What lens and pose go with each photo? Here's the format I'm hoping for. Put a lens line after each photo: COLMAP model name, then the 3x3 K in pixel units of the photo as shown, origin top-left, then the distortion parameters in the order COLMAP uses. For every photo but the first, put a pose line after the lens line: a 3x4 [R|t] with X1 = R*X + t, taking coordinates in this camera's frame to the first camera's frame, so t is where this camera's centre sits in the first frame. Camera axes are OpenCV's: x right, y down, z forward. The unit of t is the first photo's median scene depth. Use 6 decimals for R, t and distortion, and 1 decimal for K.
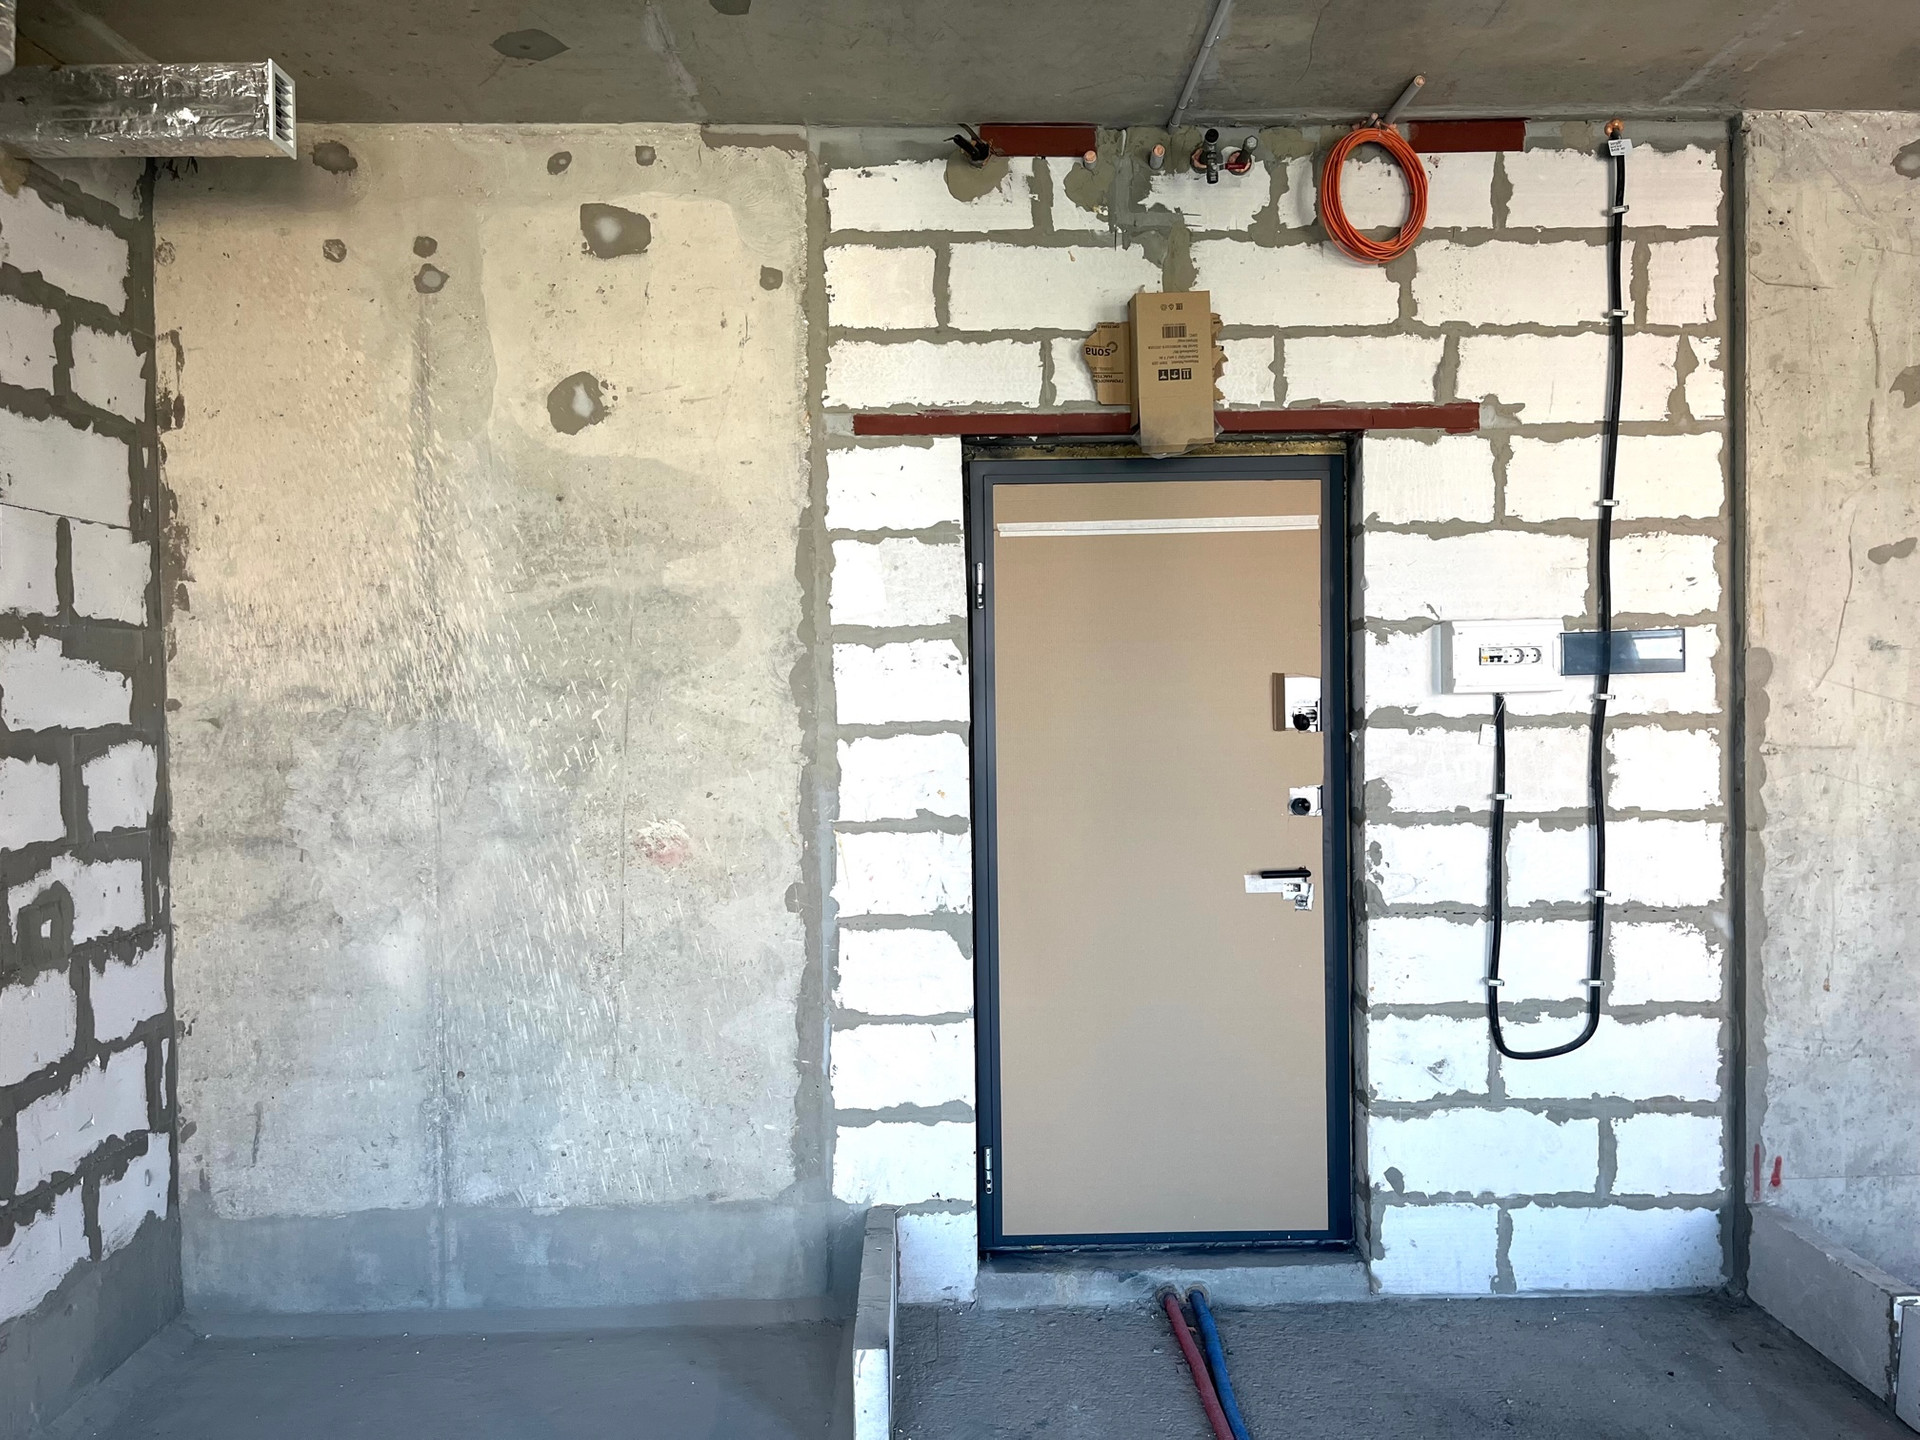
lens RADIAL K [[1463.0, 0, 970.0], [0, 1463.0, 720.8], [0, 0, 1]] dist [0.064405, -0.083305]
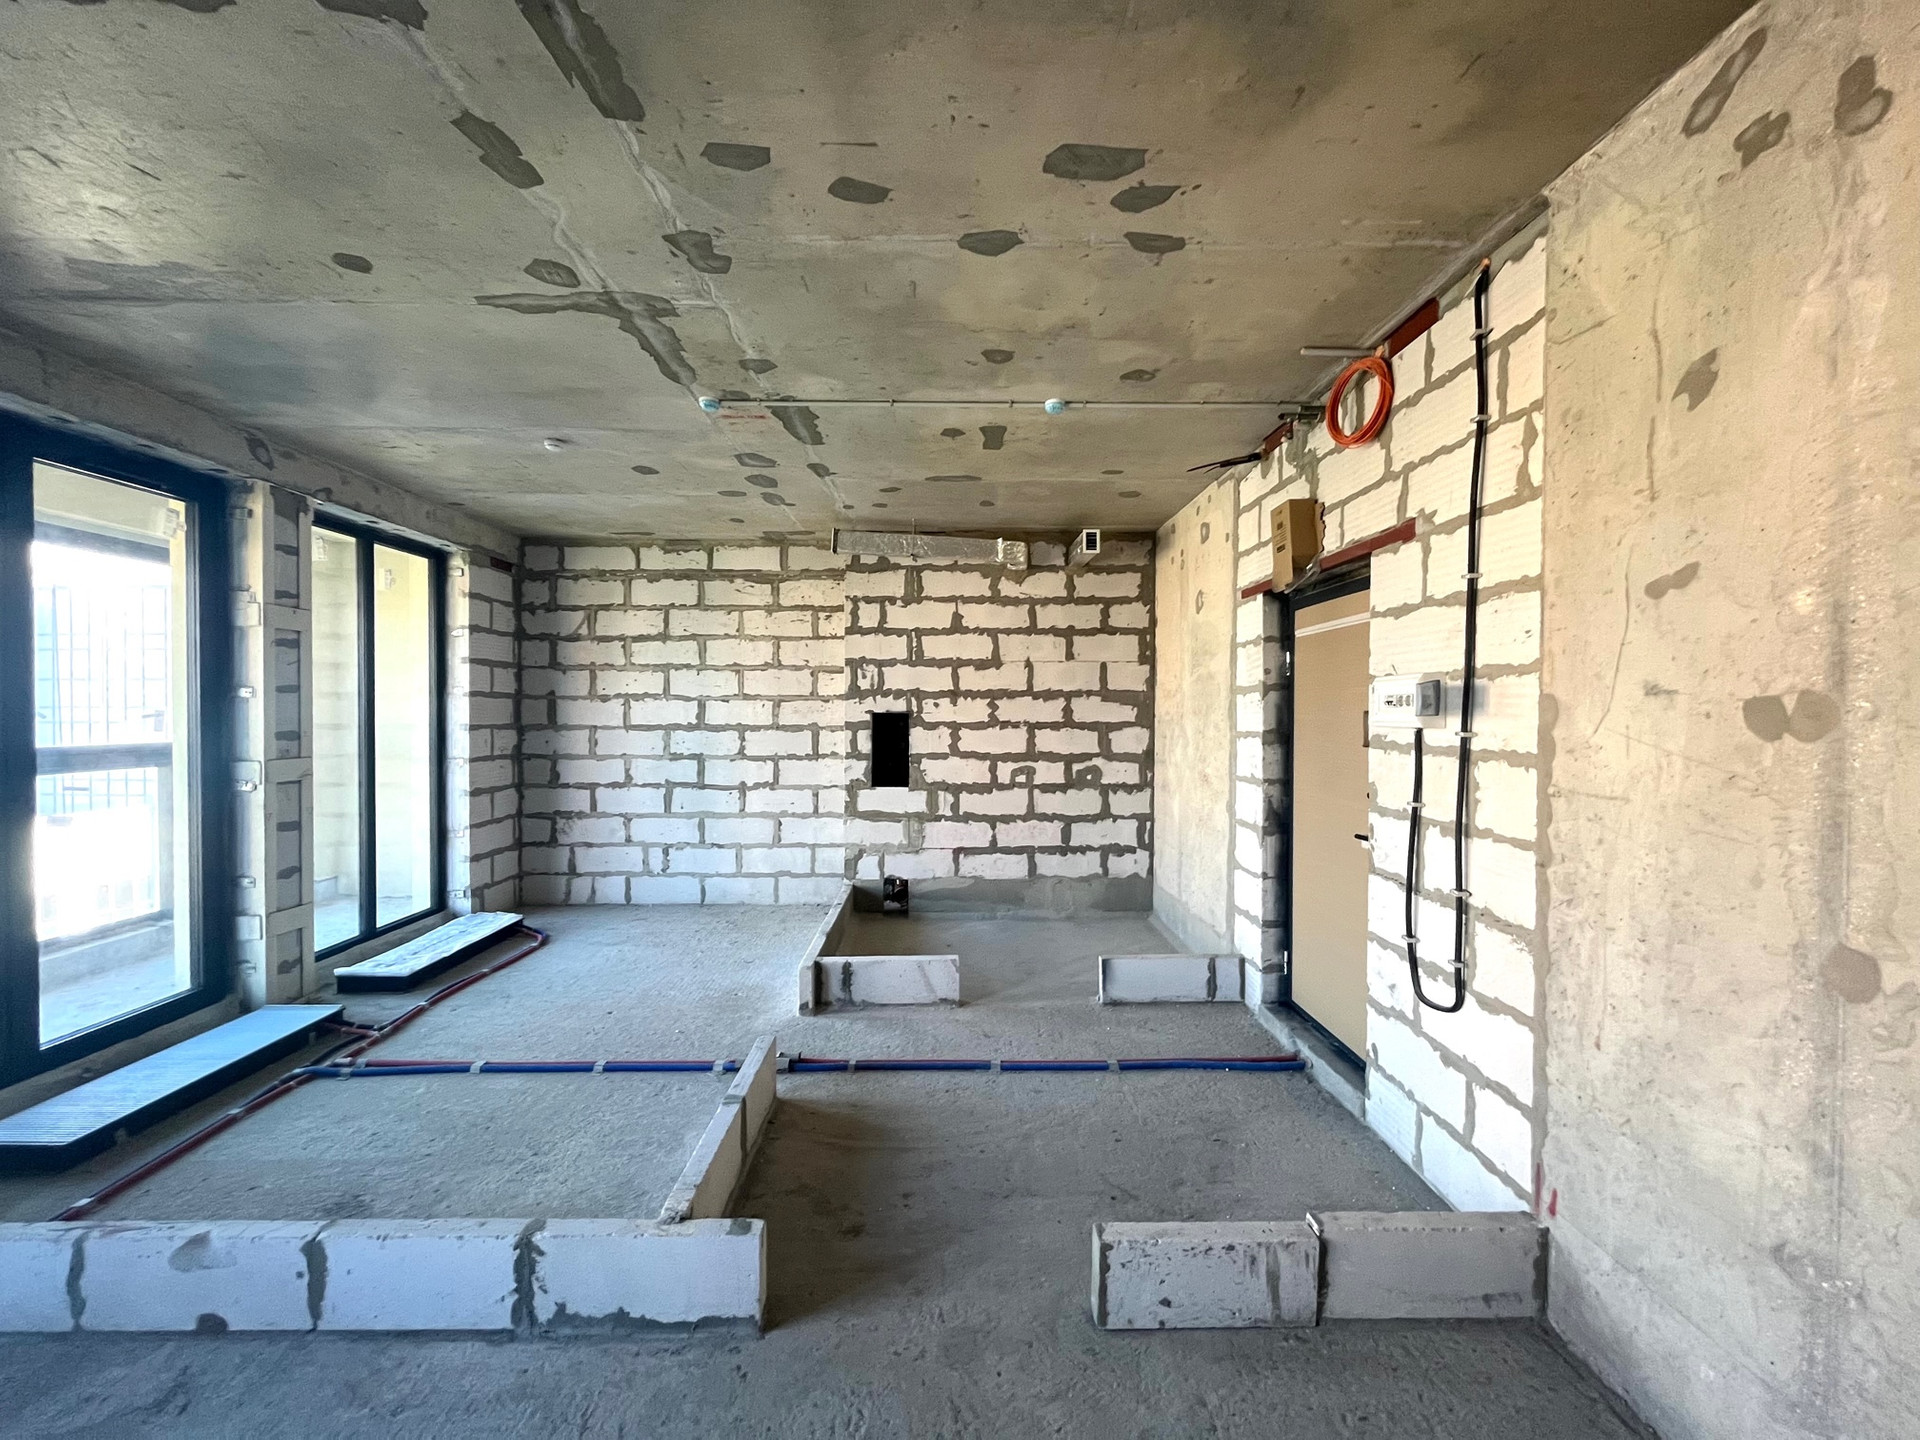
lens RADIAL K [[773.6, 0, 949.4], [0, 773.6, 718.6], [0, 0, 1]] dist [-0.002731, -0.000035]
pose [[-0.013111, 0.024739, -0.999608, 1.083310], [-0.024643, 0.999382, 0.025057, -0.034885], [0.999610, 0.024962, -0.012493, 0.581218]]
